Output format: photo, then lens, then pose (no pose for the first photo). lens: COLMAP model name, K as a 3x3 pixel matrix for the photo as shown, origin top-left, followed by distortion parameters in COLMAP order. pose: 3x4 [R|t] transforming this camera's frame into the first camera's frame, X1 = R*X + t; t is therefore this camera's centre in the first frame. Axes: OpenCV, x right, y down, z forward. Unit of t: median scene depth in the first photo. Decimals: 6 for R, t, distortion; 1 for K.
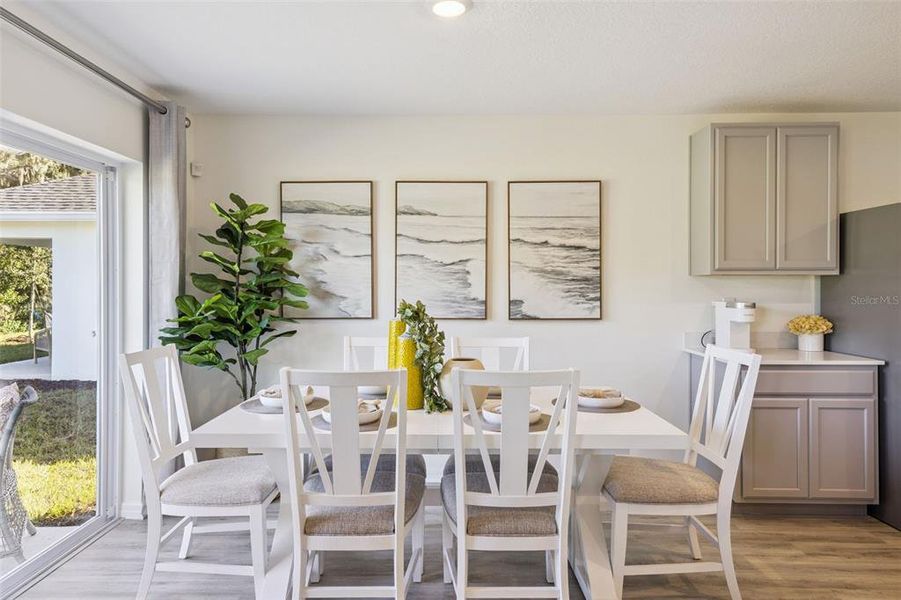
lens RADIAL K [[562.8, 0, 441.7], [0, 562.8, 291.8], [0, 0, 1]] dist [0.017080, 0.000446]
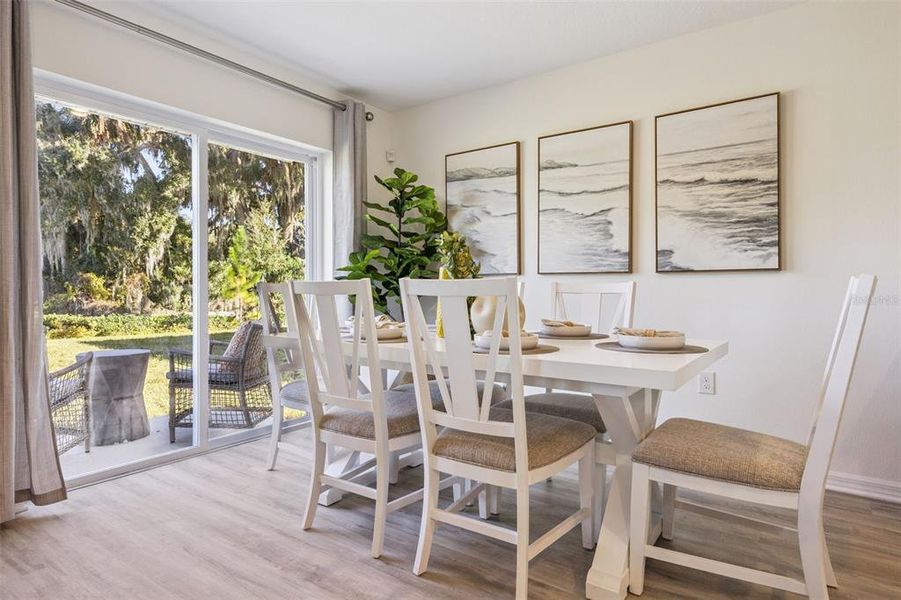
lens RADIAL K [[507.8, 0, 450.2], [0, 507.8, 290.9], [0, 0, 1]] dist [0.009958, 0.000865]
pose [[0.826929, 0.002036, -0.562303, 0.302892], [-0.003576, 0.999992, -0.001638, 0.081321], [0.562295, 0.003365, 0.826930, 0.157006]]
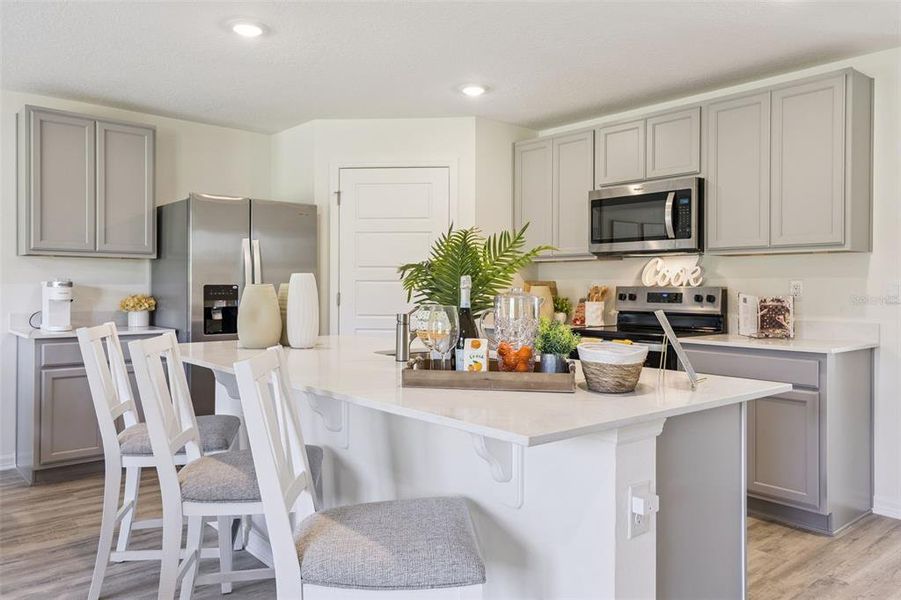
lens RADIAL K [[651.2, 0, 432.1], [0, 651.2, 292.8], [0, 0, 1]] dist [0.009987, 0.004441]
pose [[0.751482, -0.000070, 0.659753, 0.229838], [0.001512, 0.999998, -0.001615, 0.038861], [-0.659752, 0.002211, 0.751480, -0.334157]]
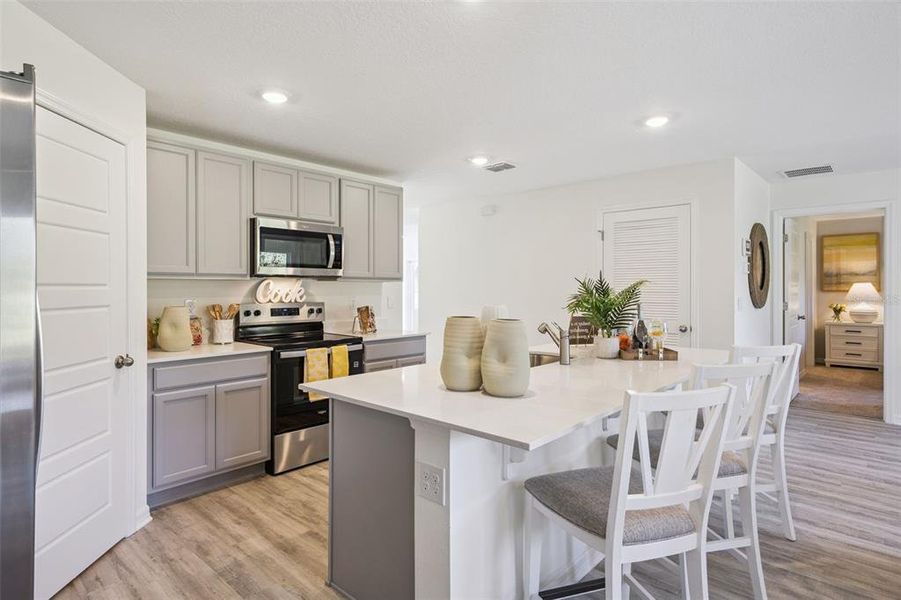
lens RADIAL K [[469.8, 0, 427.9], [0, 469.8, 299.4], [0, 0, 1]] dist [0.000446, -0.000041]
pose [[-0.723081, 0.002354, 0.690759, 0.340550], [0.024001, 0.999476, 0.021718, 0.003978], [-0.690346, 0.032282, -0.722759, 0.784152]]
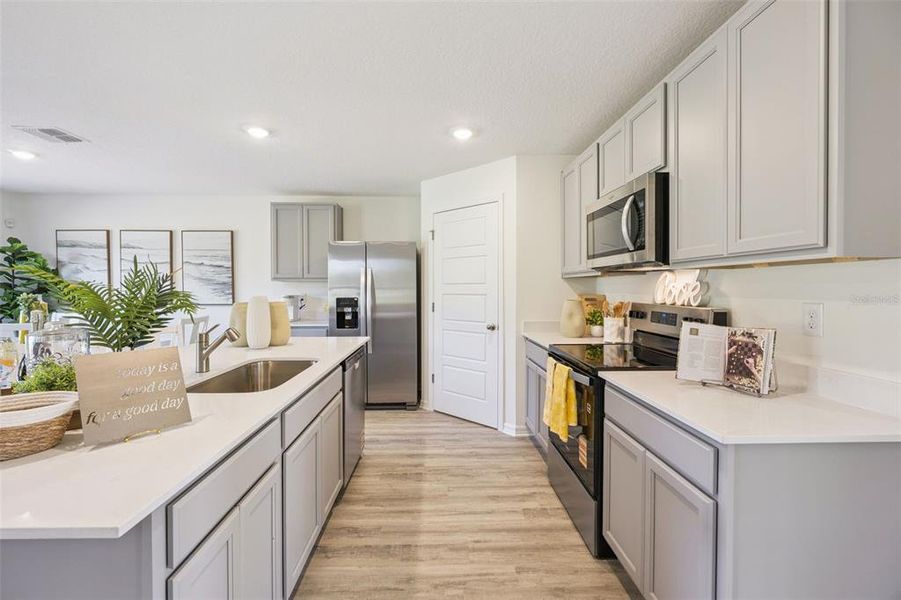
lens RADIAL K [[383.8, 0, 444.2], [0, 383.8, 293.0], [0, 0, 1]] dist [-0.005484, -0.000364]
pose [[0.998786, 0.000195, 0.049249, 0.924534], [-0.000294, 0.999998, 0.001986, 0.007352], [-0.049249, -0.001998, 0.998785, -0.309500]]
